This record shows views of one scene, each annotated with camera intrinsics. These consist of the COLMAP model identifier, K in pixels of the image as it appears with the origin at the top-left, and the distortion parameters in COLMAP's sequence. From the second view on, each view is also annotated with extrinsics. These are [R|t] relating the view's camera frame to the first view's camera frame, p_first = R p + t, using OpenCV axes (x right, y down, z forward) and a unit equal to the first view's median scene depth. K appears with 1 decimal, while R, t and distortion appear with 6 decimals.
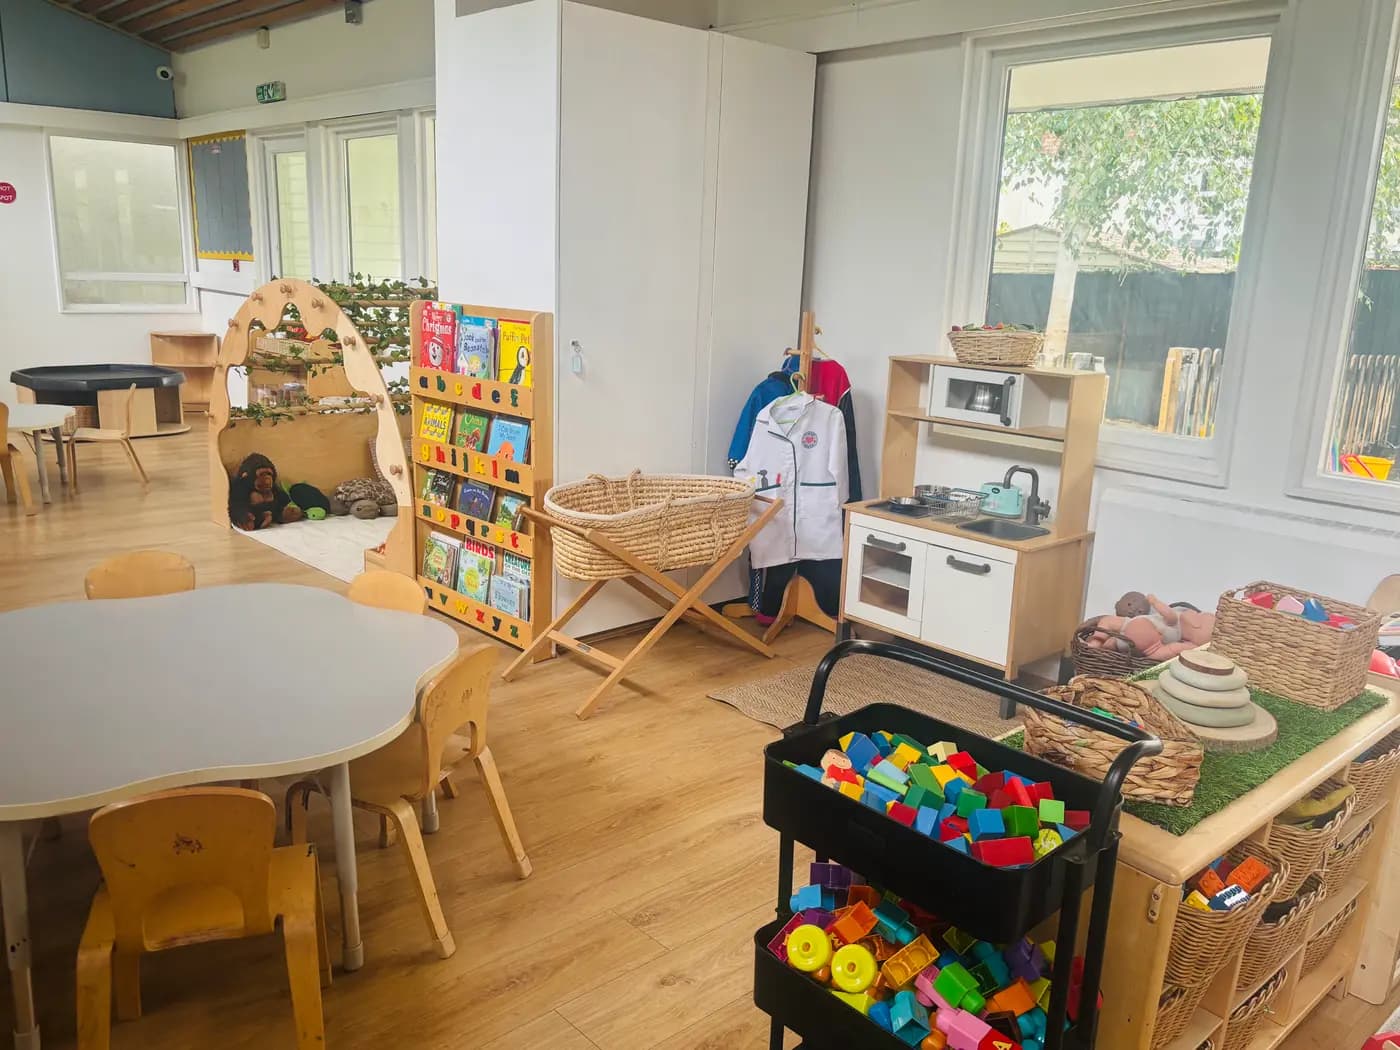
lens RADIAL K [[1060.5, 0, 700.0], [0, 1060.5, 525.0], [0, 0, 1]] dist [0.000004, 0.000035]
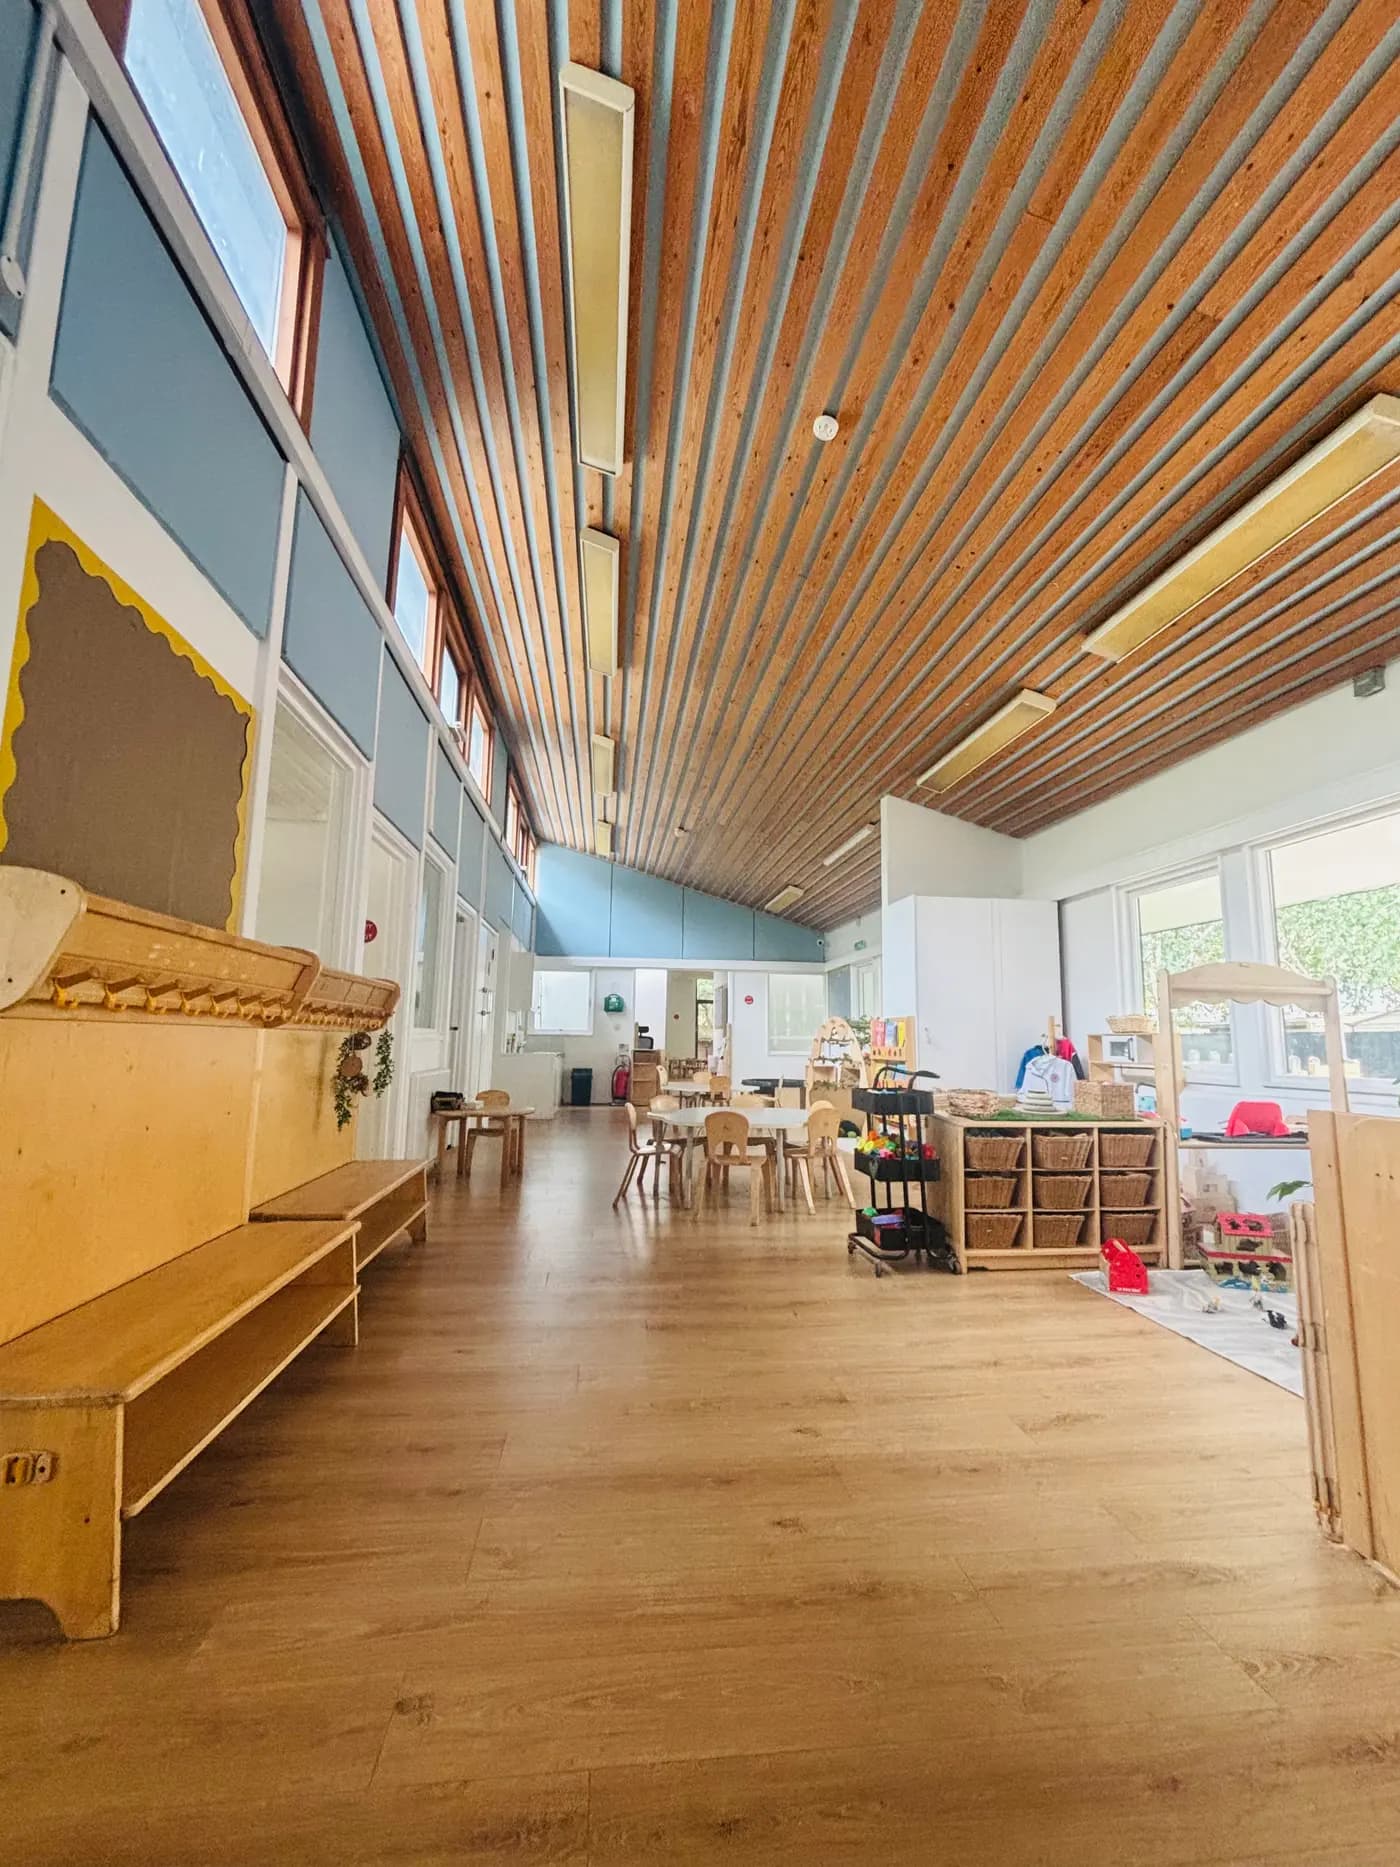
lens RADIAL K [[815.6, 0, 700.0], [0, 815.6, 933.5], [0, 0, 1]] dist [0.001769, 0.000309]
pose [[0.795302, -0.117796, -0.594659, 0.527012], [-0.121001, 0.930354, -0.346121, 0.285891], [0.594015, 0.347225, 0.725659, -0.630379]]
